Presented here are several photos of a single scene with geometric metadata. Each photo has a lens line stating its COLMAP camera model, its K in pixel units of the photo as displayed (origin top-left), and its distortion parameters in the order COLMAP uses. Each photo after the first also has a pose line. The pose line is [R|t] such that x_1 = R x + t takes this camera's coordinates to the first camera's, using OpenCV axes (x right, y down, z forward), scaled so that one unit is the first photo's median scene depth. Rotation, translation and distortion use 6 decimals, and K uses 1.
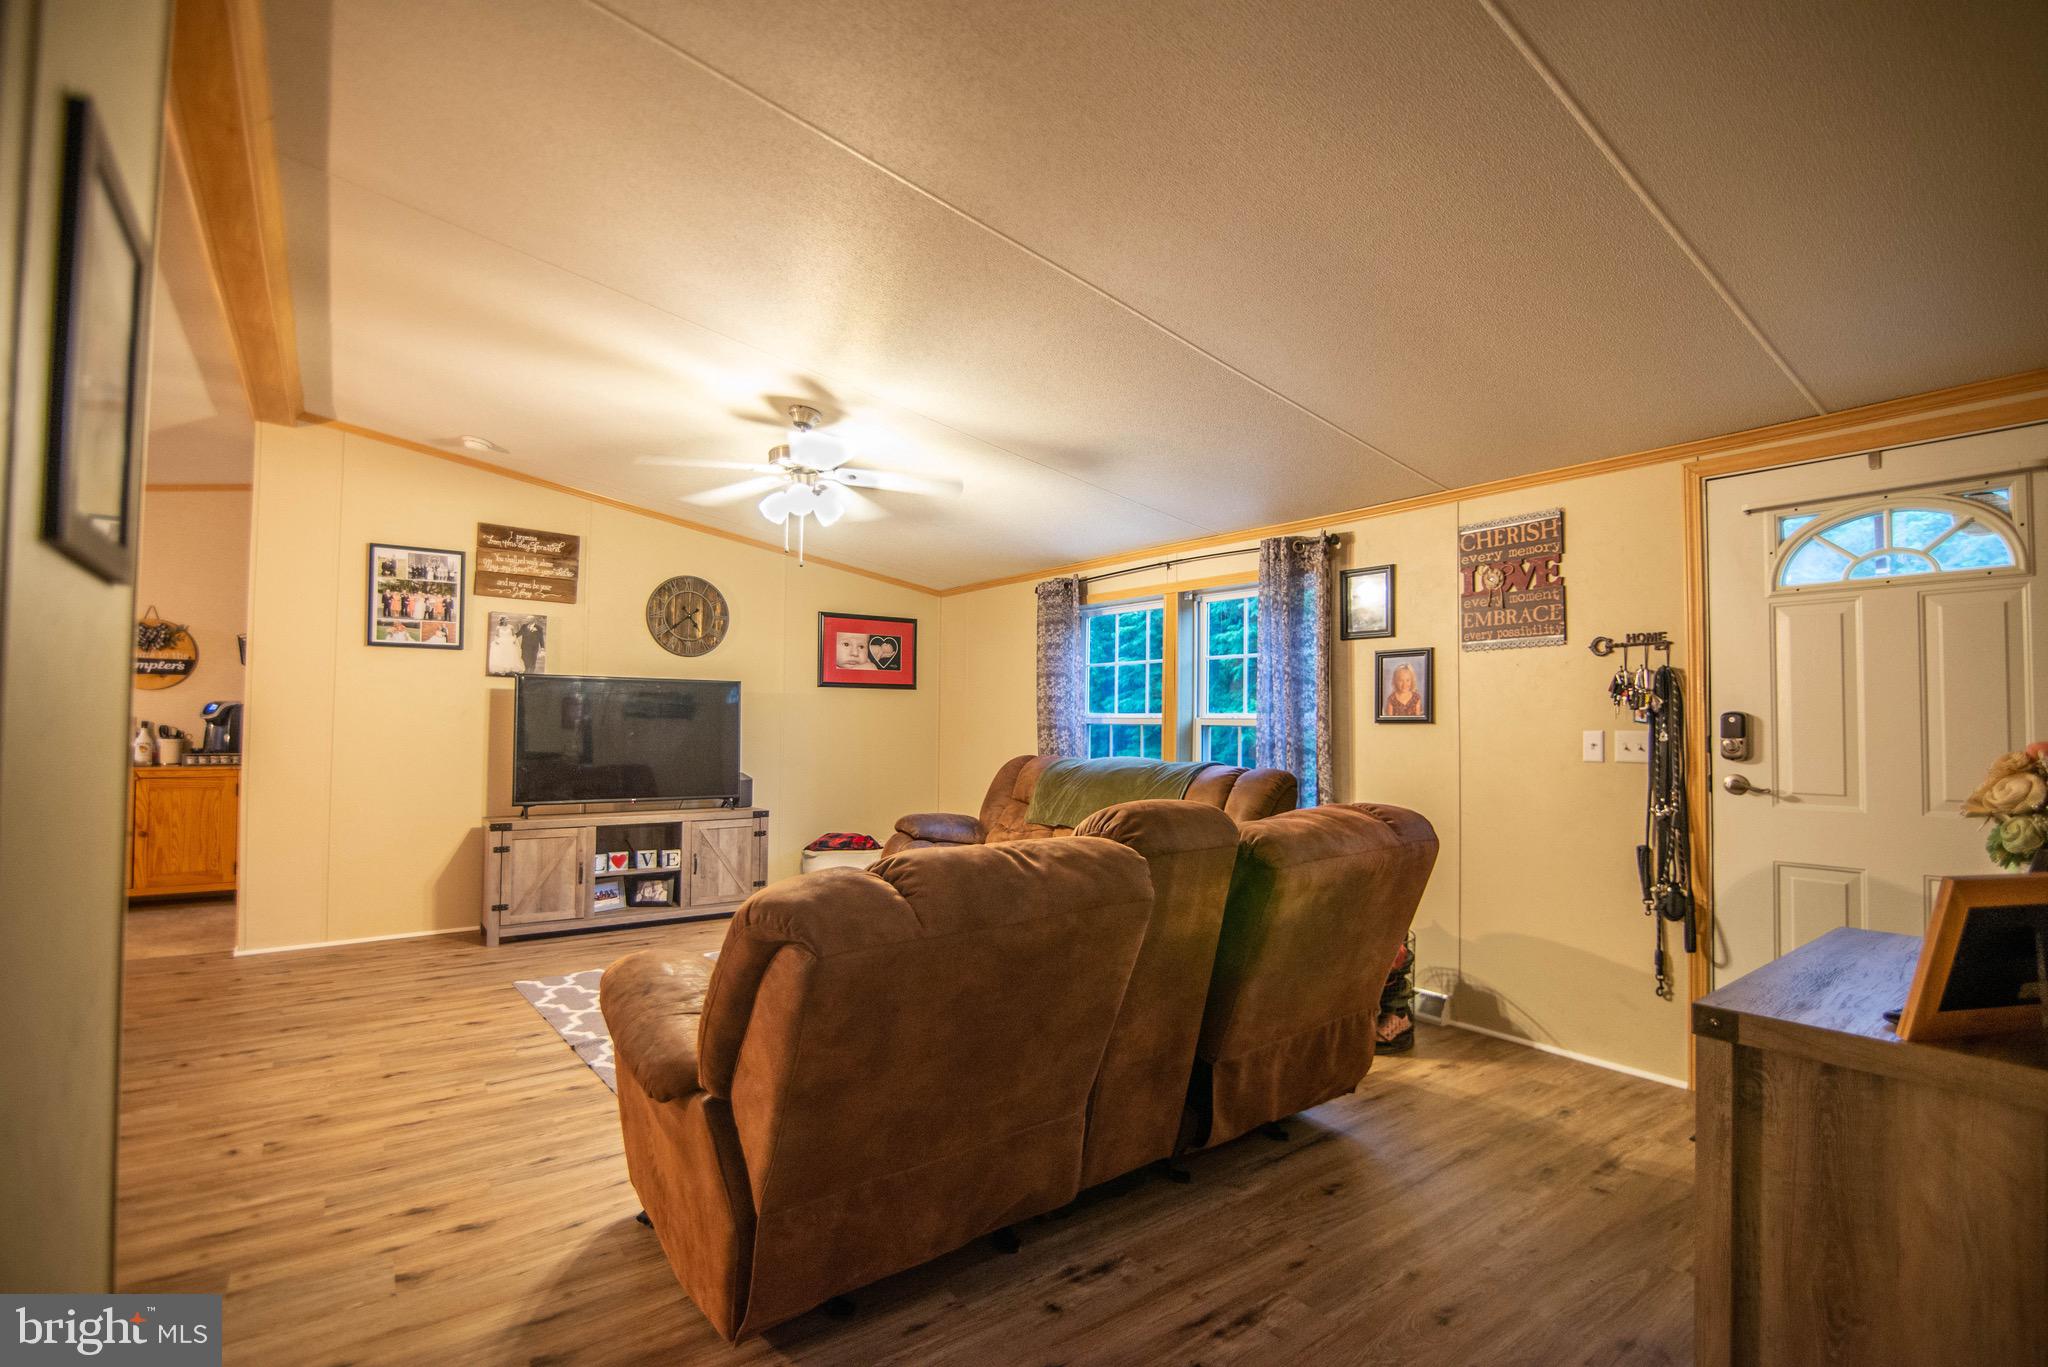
lens RADIAL K [[941.2, 0, 1037.5], [0, 941.2, 698.0], [0, 0, 1]] dist [-0.021423, 0.001283]
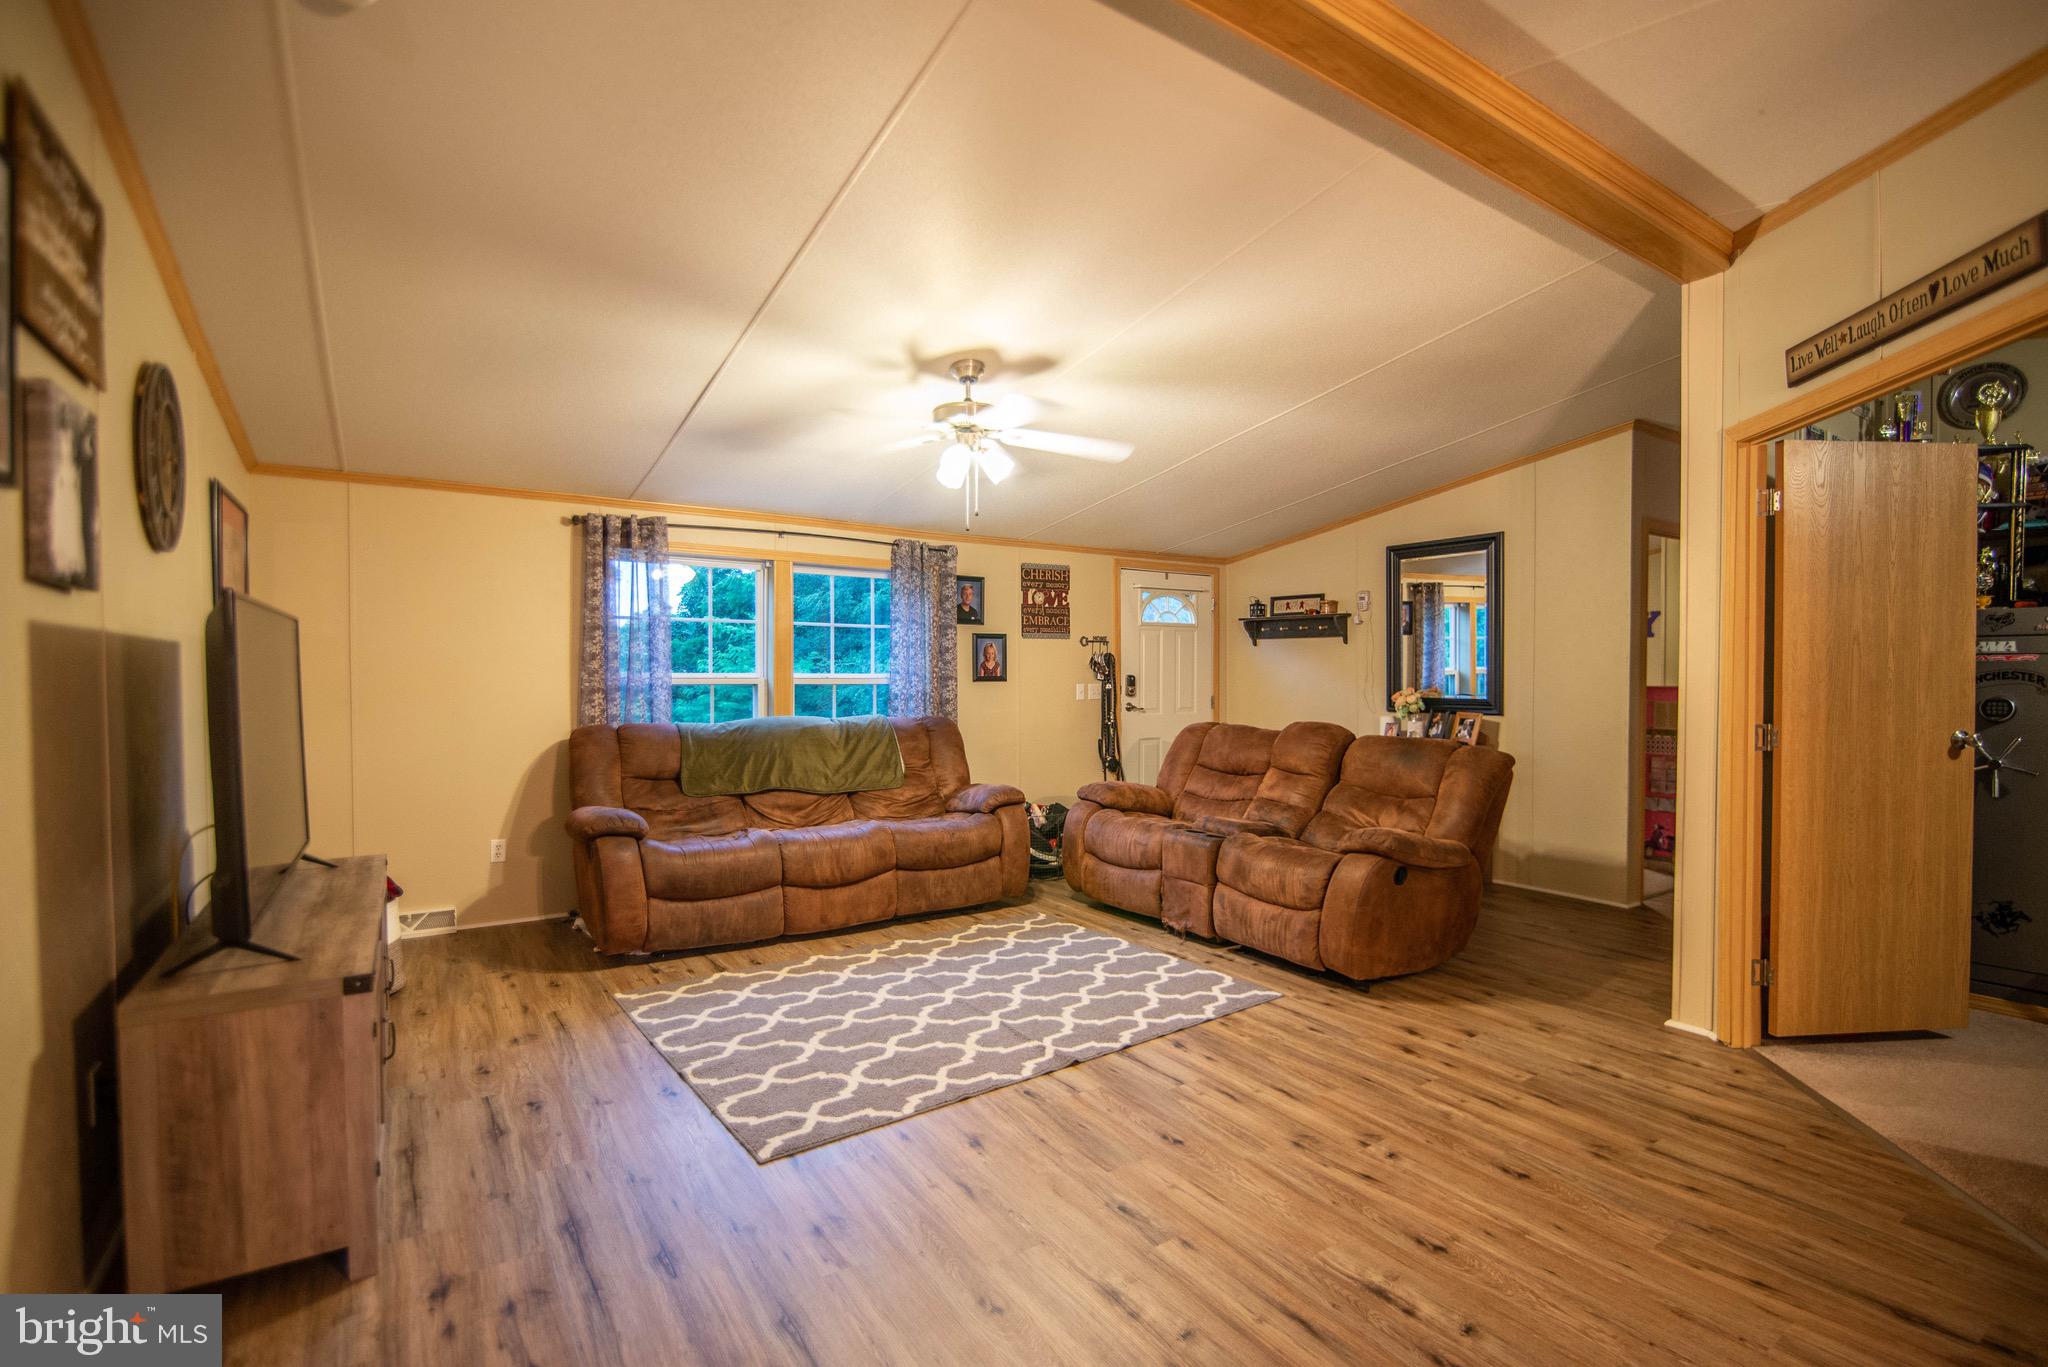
lens RADIAL K [[941.2, 0, 1039.2], [0, 941.2, 692.4], [0, 0, 1]] dist [-0.021423, 0.001283]
pose [[0.042054, -0.032048, 0.998601, -0.930337], [-0.030955, 0.998964, 0.033364, -0.007023], [-0.998636, -0.032314, 0.041018, 0.676148]]
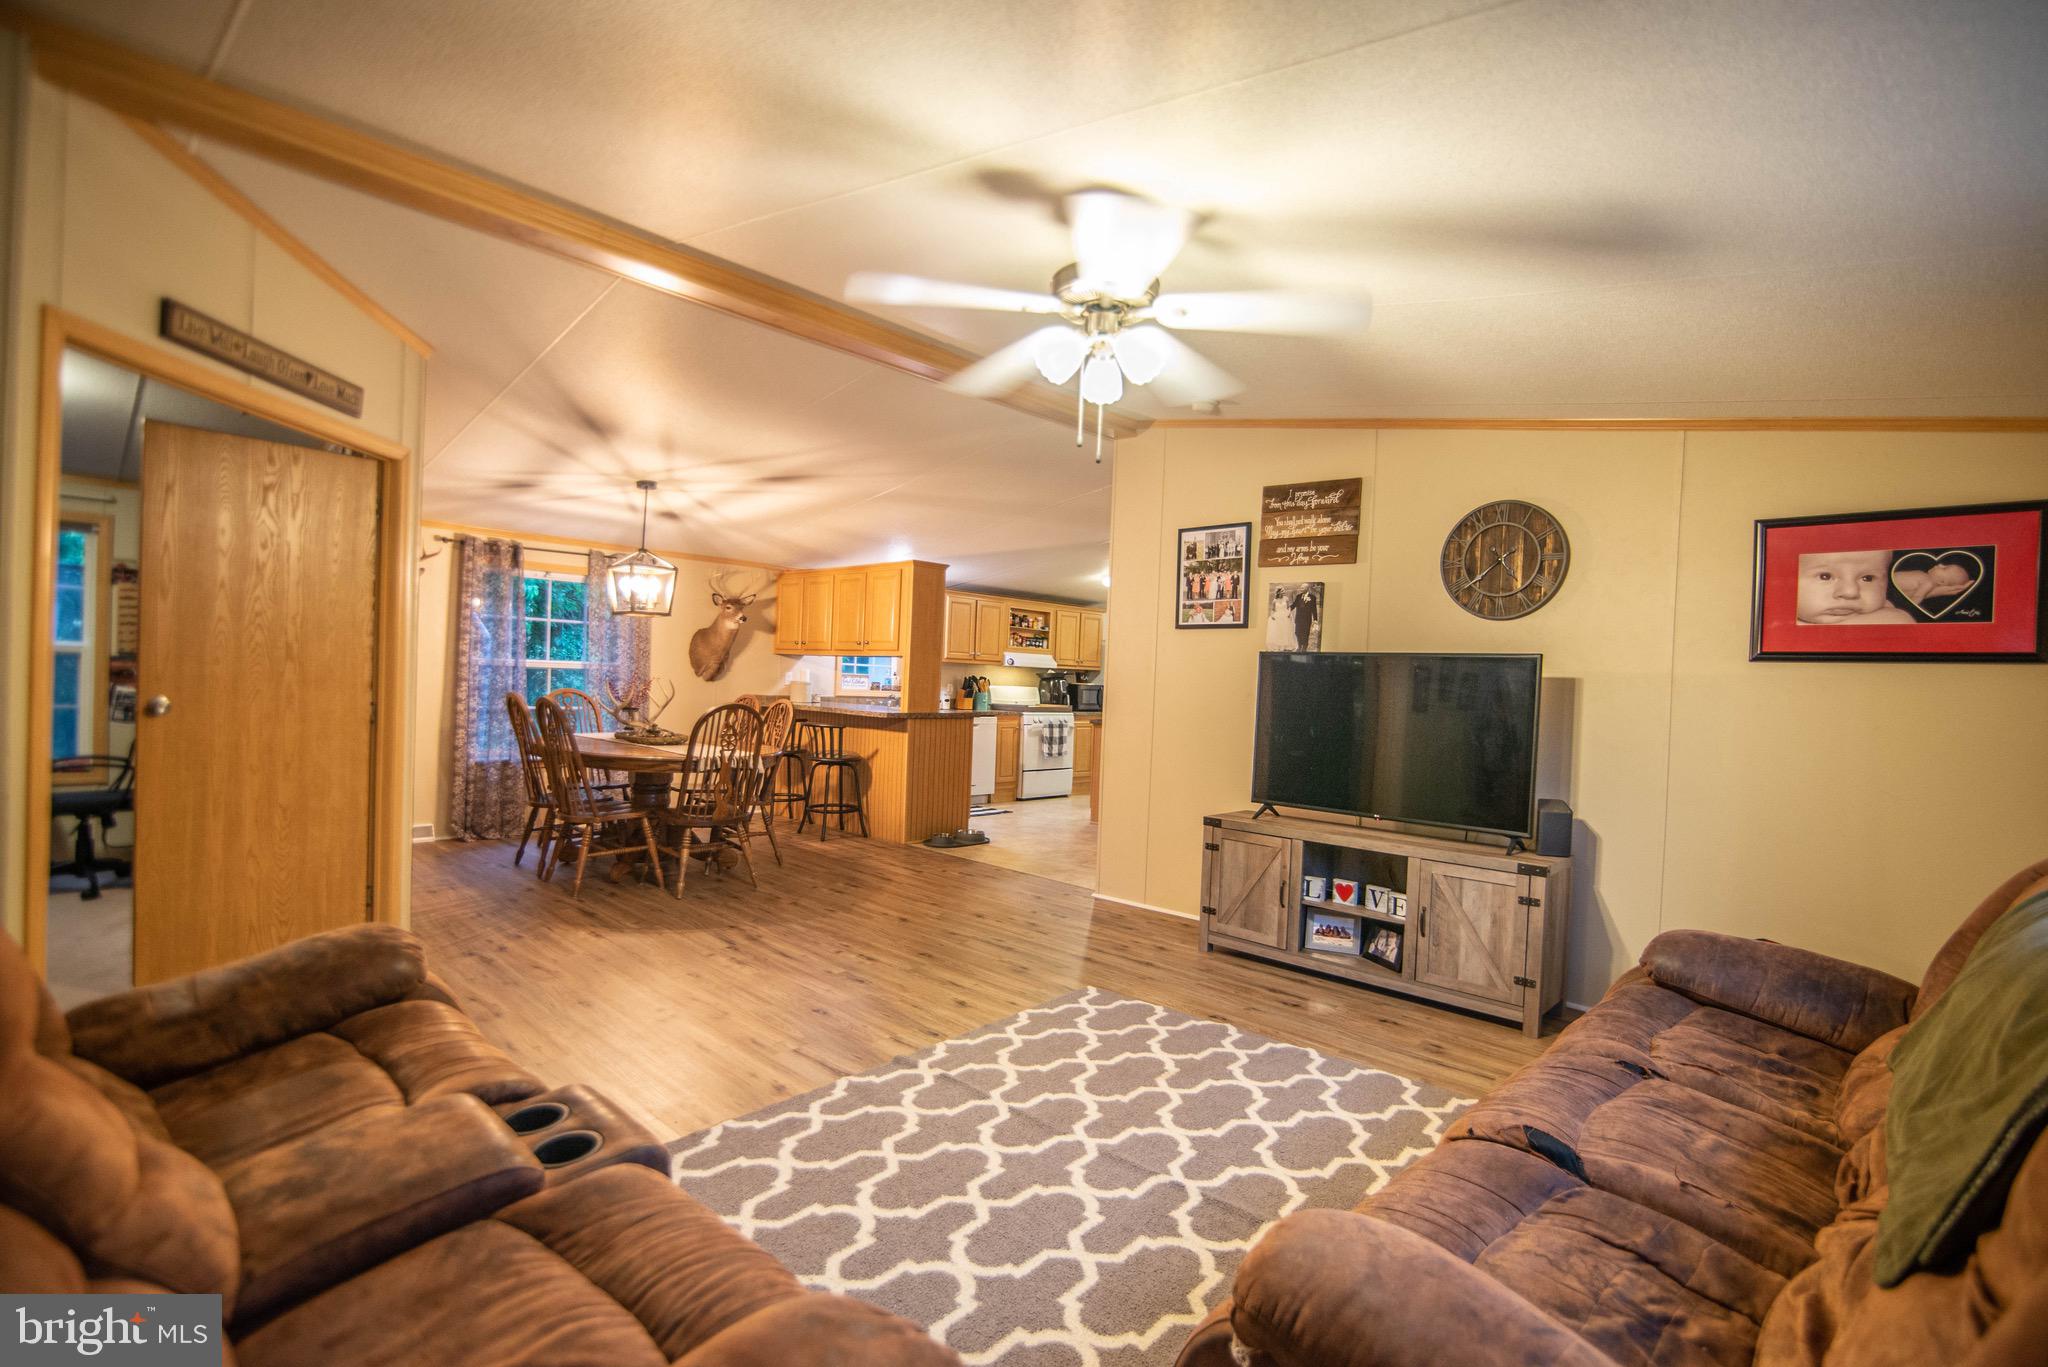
lens RADIAL K [[941.2, 0, 1034.6], [0, 941.2, 696.4], [0, 0, 1]] dist [-0.021423, 0.001283]
pose [[0.174746, 0.013953, -0.984515, 0.278748], [-0.009974, 0.999873, 0.012400, 0.007174], [0.984563, 0.007653, 0.174863, 0.650322]]
